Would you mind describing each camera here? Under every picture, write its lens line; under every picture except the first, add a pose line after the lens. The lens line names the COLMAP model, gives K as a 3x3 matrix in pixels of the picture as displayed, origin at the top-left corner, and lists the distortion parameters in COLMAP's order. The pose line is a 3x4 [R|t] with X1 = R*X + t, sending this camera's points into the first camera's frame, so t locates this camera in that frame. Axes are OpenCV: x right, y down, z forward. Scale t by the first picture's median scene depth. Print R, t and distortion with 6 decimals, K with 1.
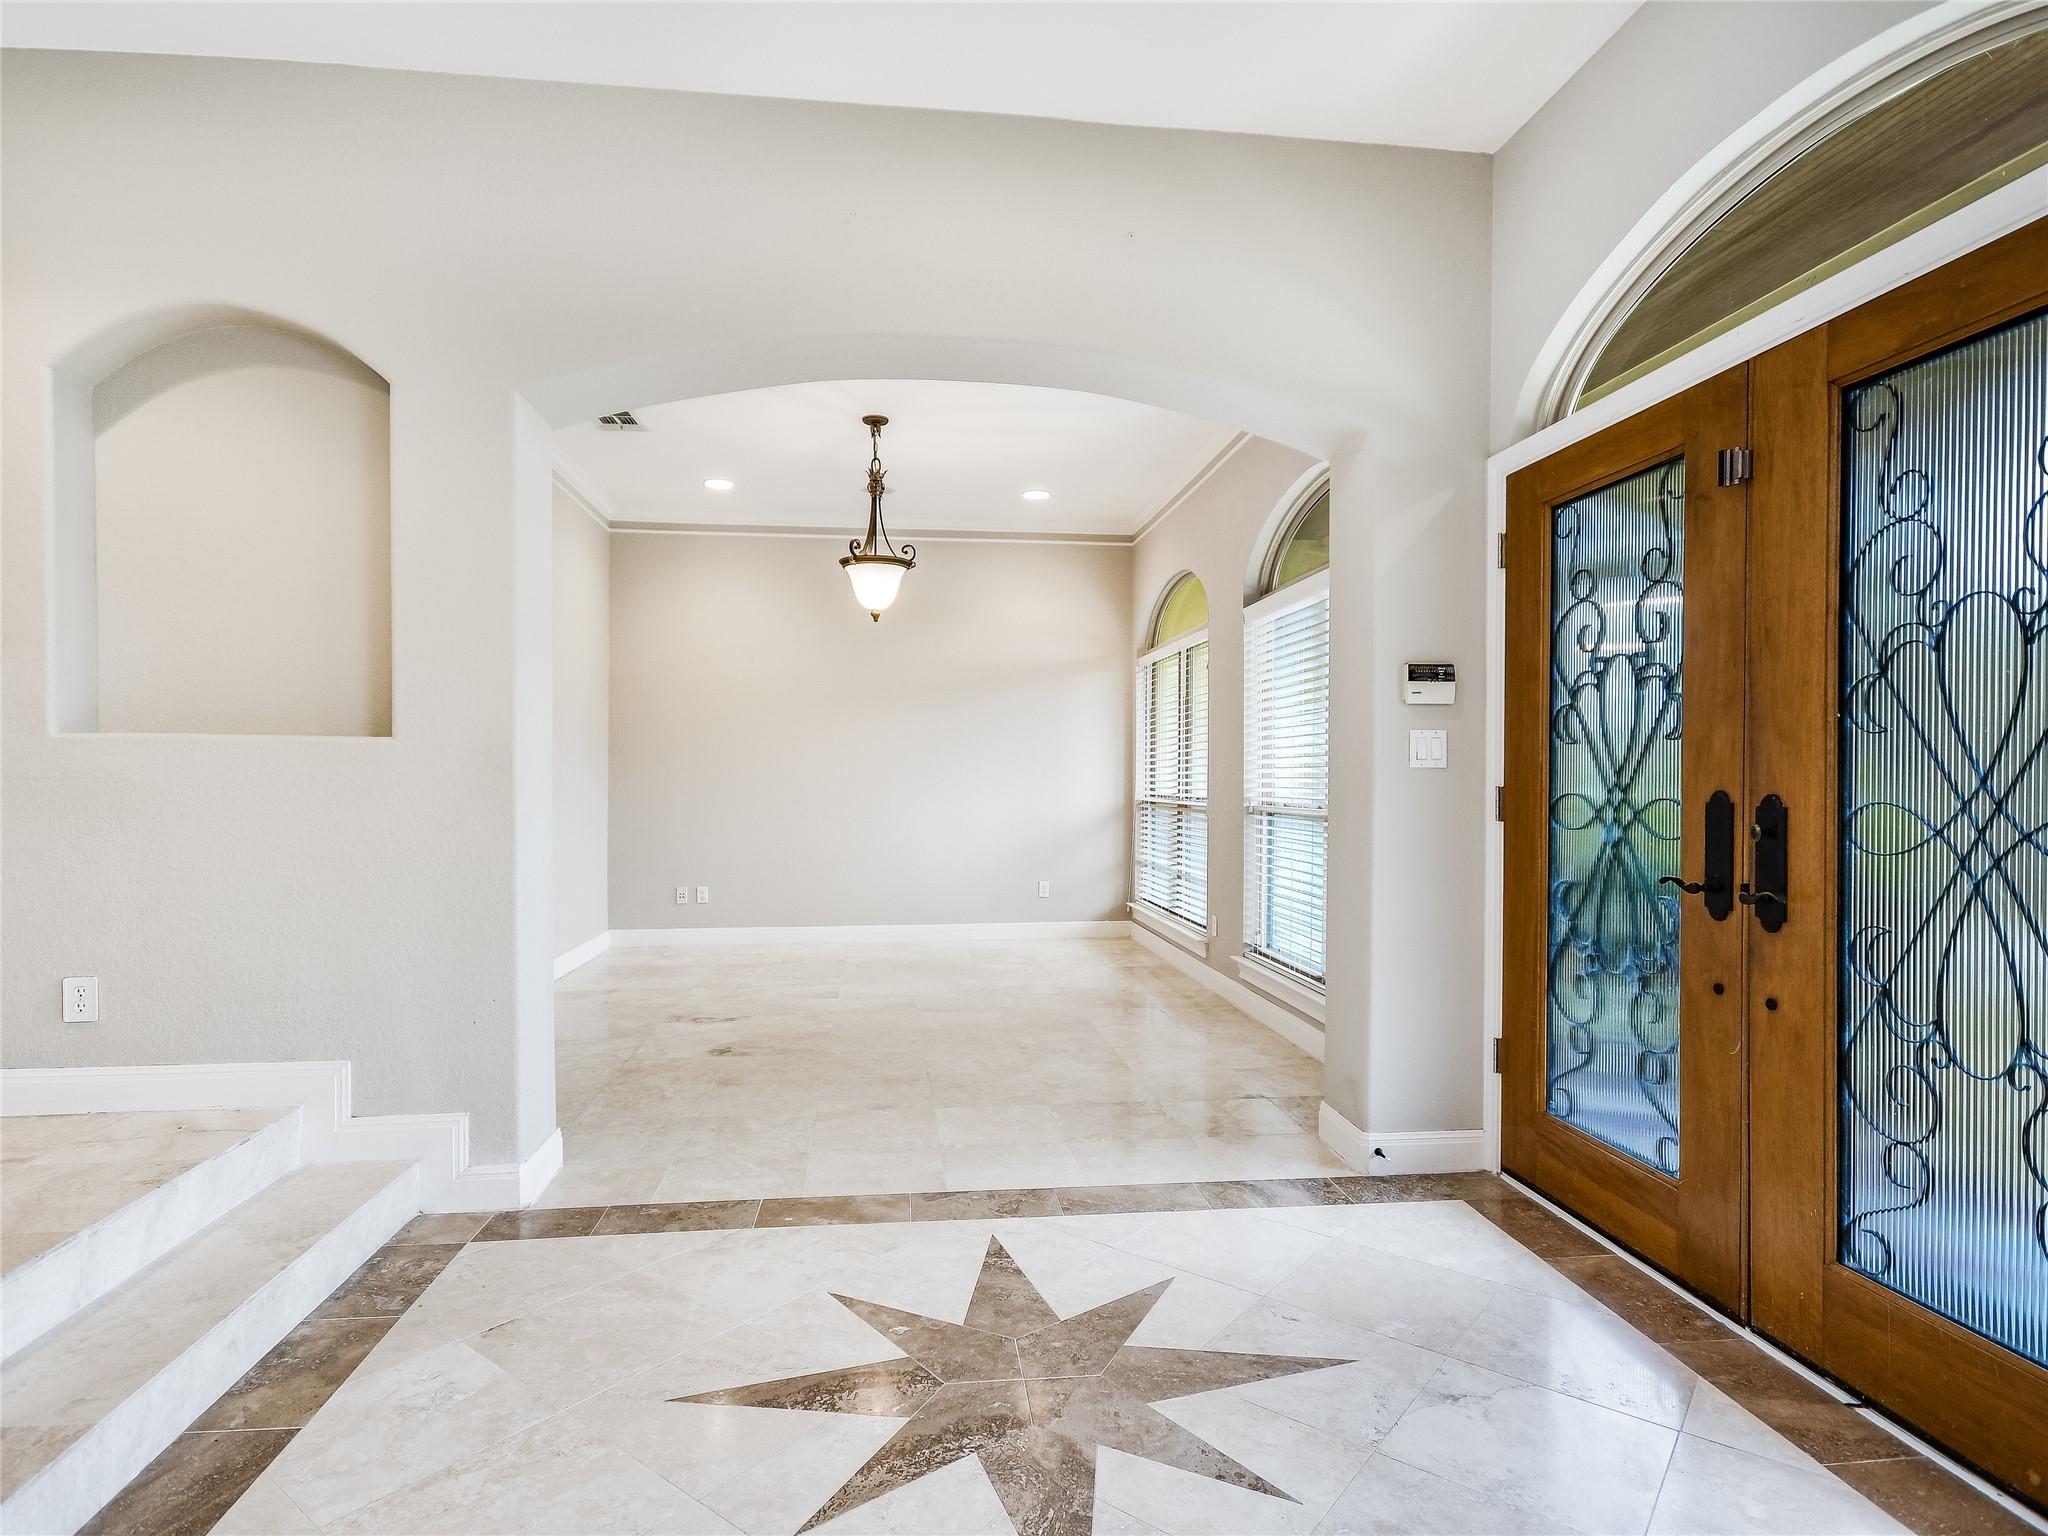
lens RADIAL K [[1096.8, 0, 1026.3], [0, 1096.8, 780.7], [0, 0, 1]] dist [0.012659, 0.002338]
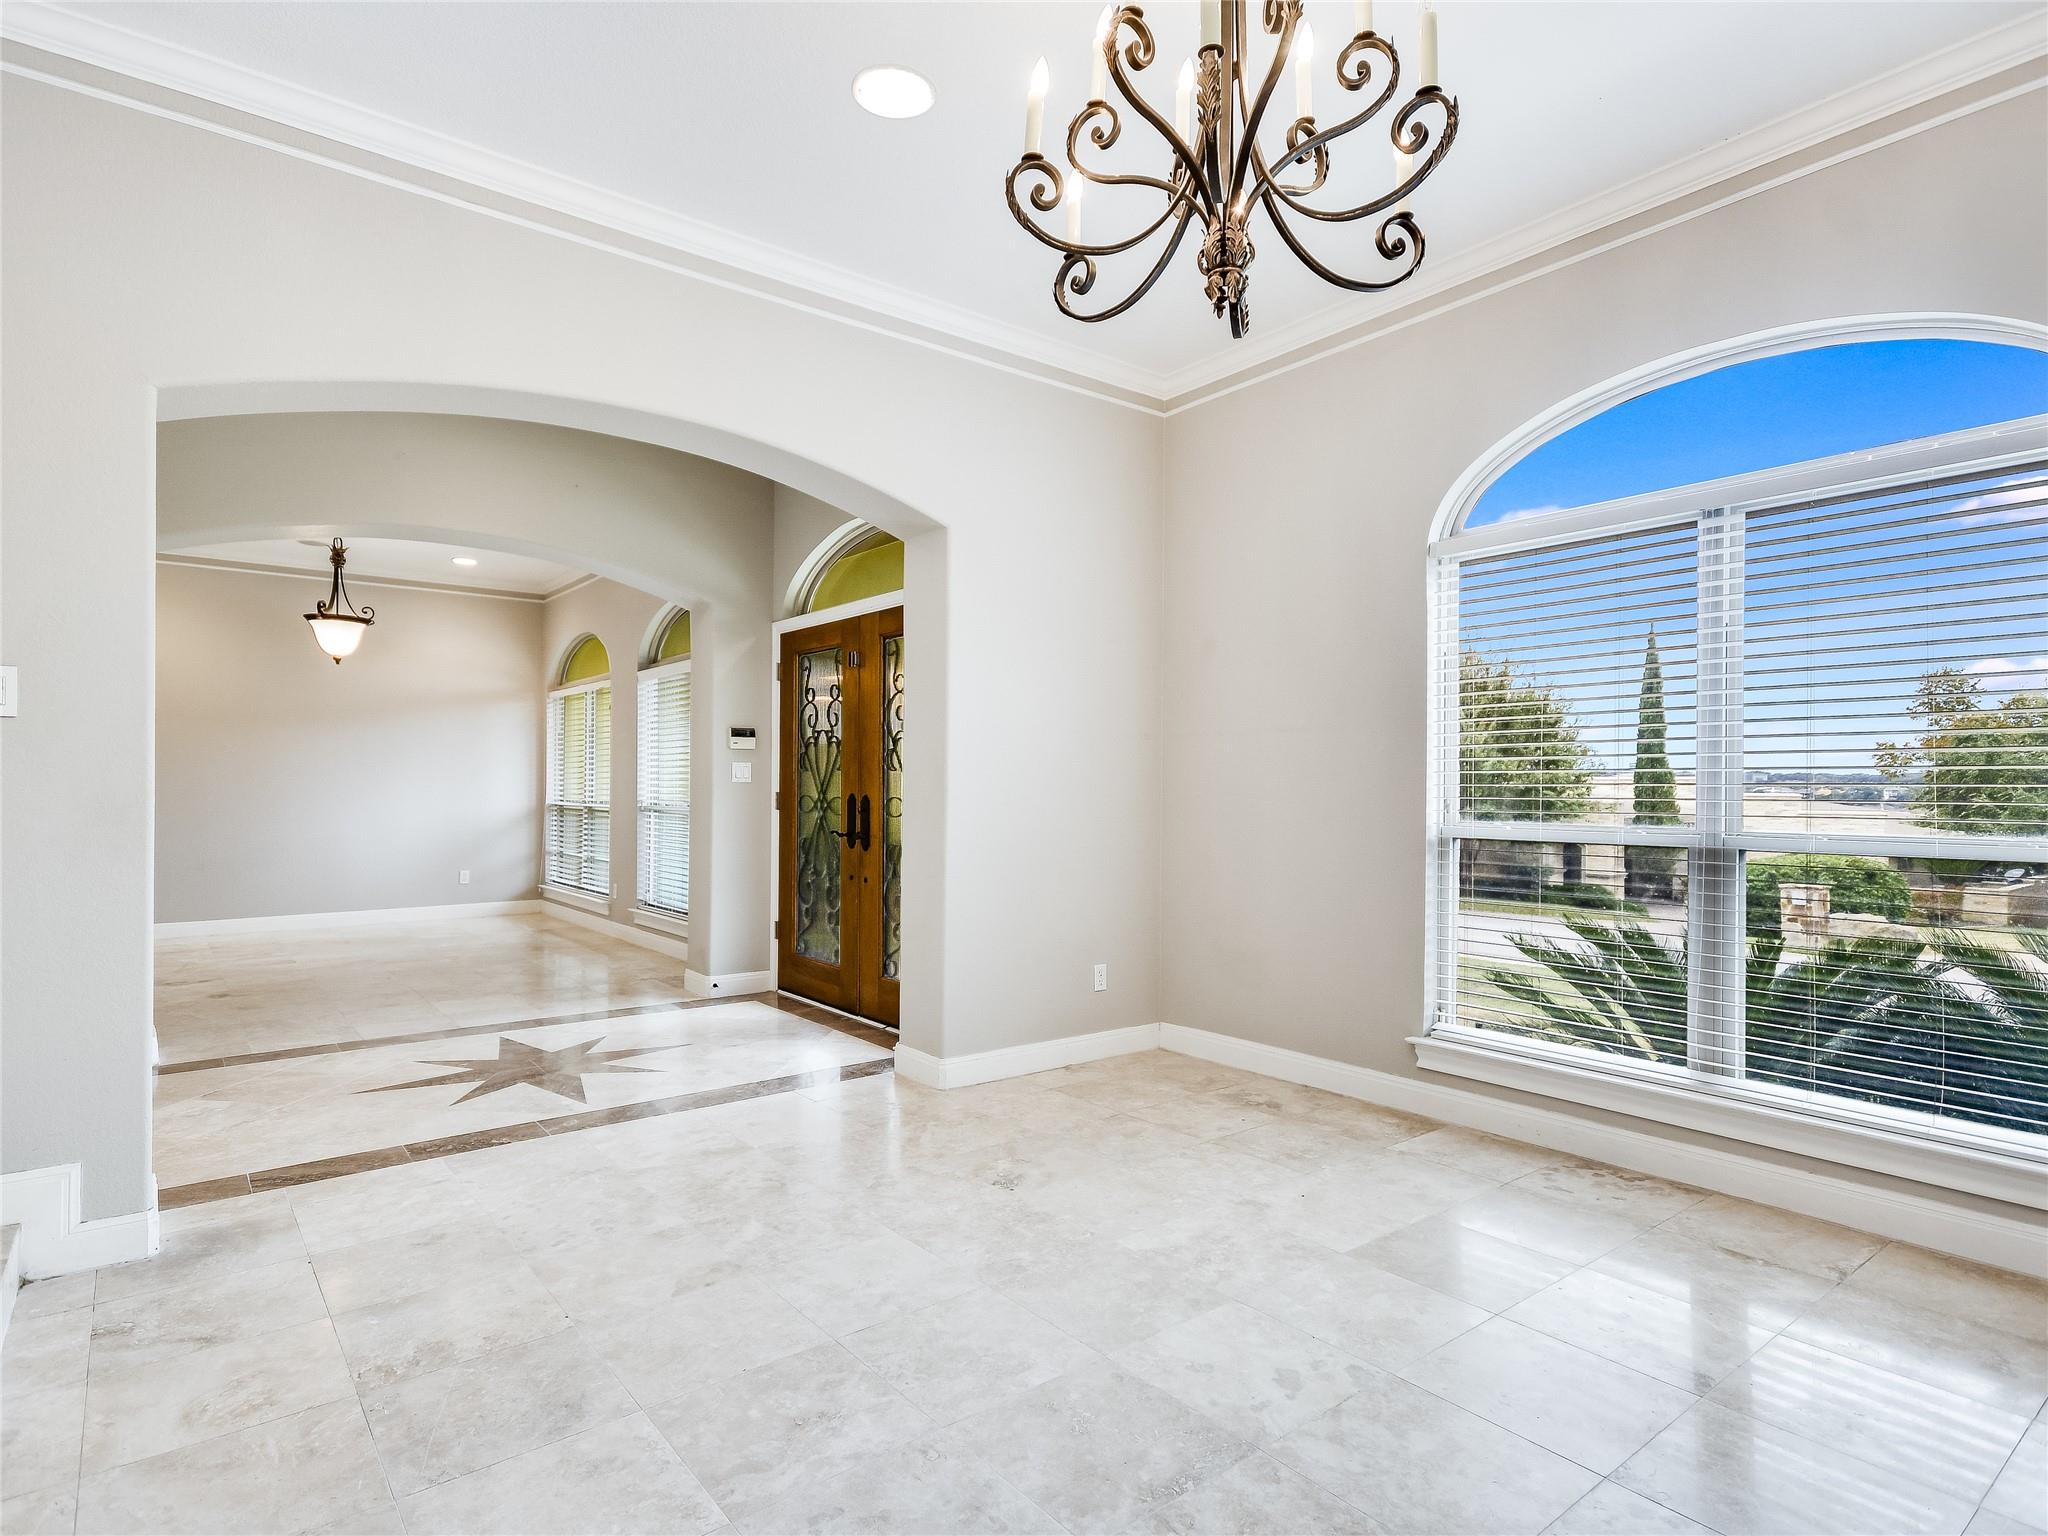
lens RADIAL K [[1096.8, 0, 1030.1], [0, 1096.8, 781.9], [0, 0, 1]] dist [0.012659, 0.002338]
pose [[0.854641, 0.001911, 0.519216, -0.198638], [0.000099, 0.999993, -0.003844, -0.004590], [-0.519219, 0.003336, 0.854635, -0.898558]]
